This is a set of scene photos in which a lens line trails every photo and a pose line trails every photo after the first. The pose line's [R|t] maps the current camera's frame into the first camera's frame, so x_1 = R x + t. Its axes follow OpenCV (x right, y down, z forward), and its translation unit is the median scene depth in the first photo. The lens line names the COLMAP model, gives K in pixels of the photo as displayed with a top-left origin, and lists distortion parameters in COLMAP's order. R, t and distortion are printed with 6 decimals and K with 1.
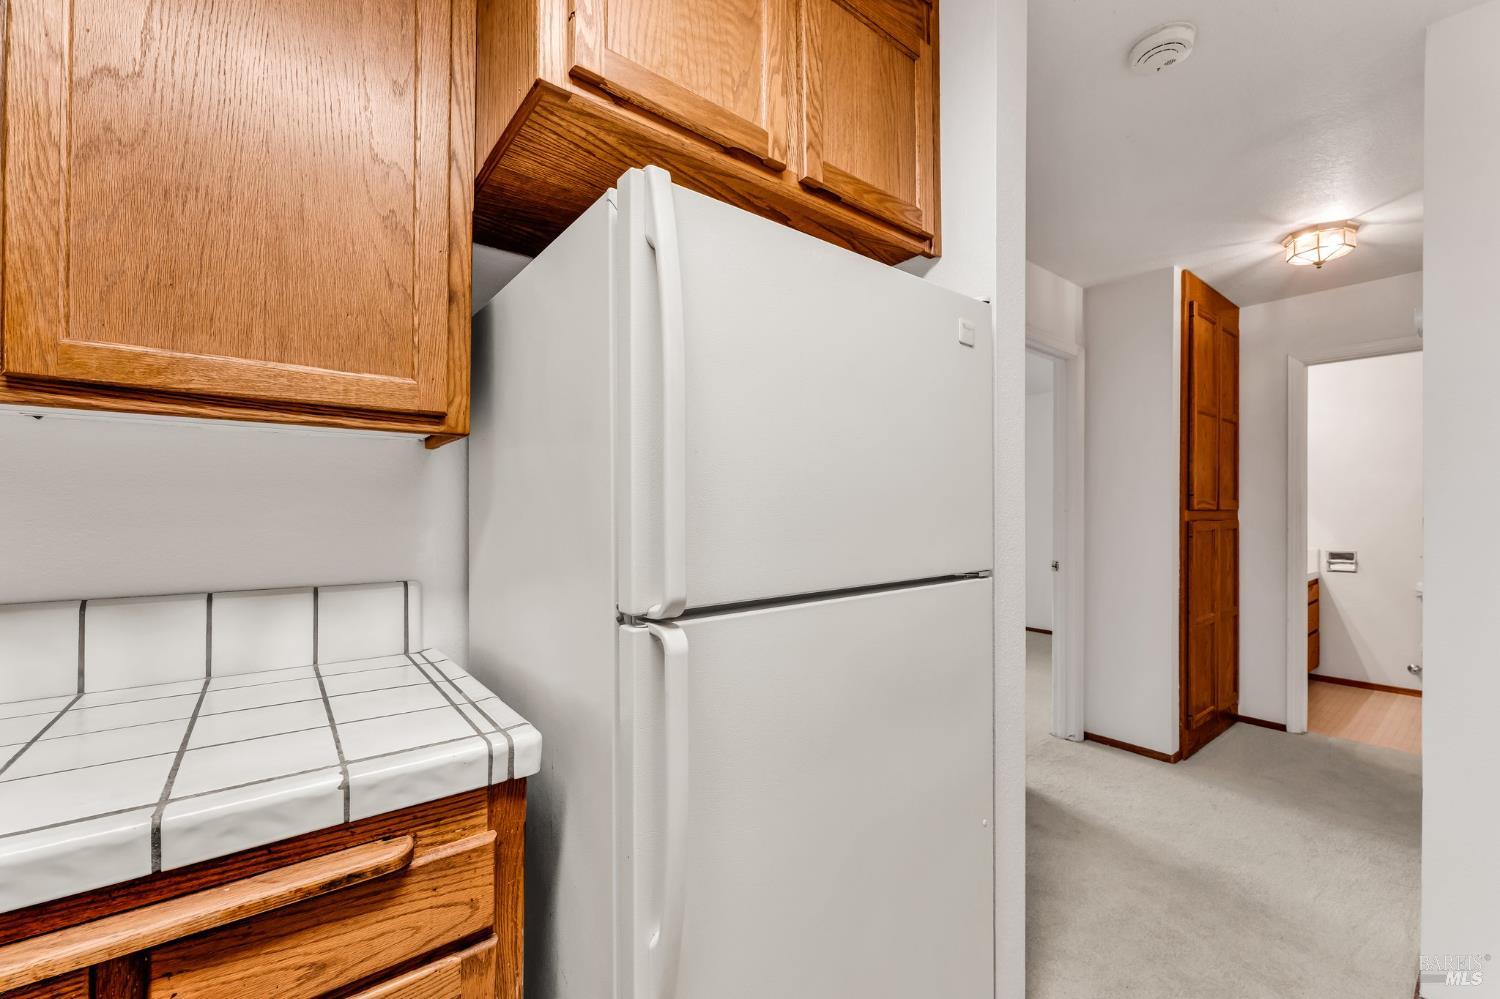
lens RADIAL K [[605.1, 0, 731.2], [0, 605.1, 507.2], [0, 0, 1]] dist [-0.000403, -0.000115]
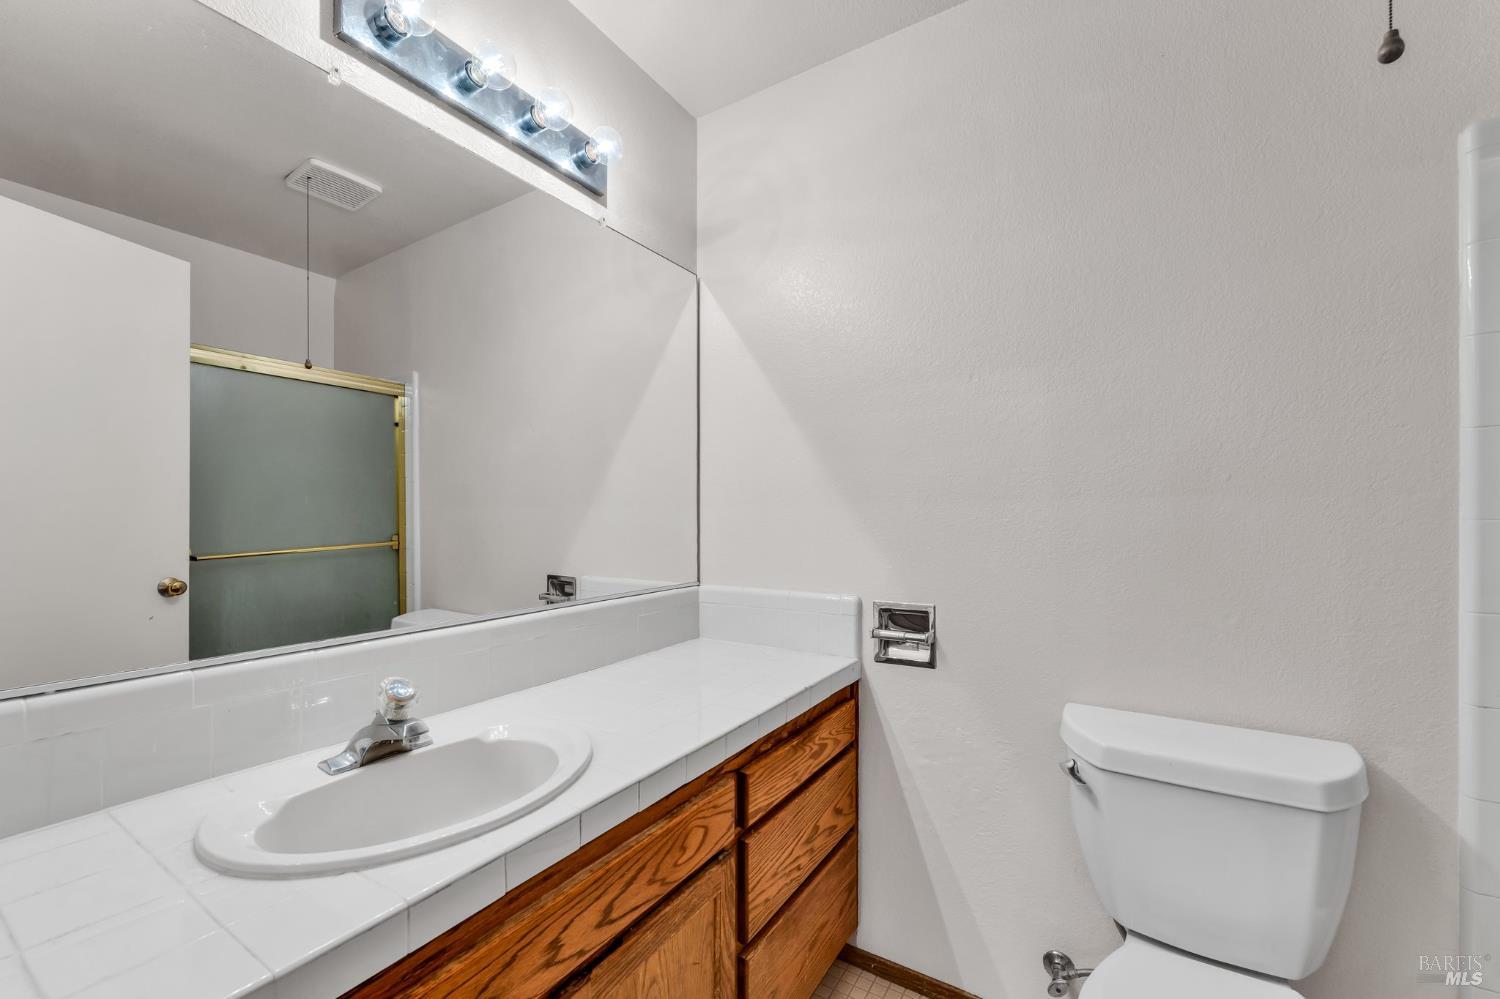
lens RADIAL K [[605.1, 0, 731.2], [0, 605.1, 507.2], [0, 0, 1]] dist [-0.000403, -0.000115]
pose [[0.942891, 0.000751, 0.333101, 1.040855], [0.001721, 0.999973, -0.007126, 0.022207], [-0.333097, 0.007292, 0.942864, 0.913672]]
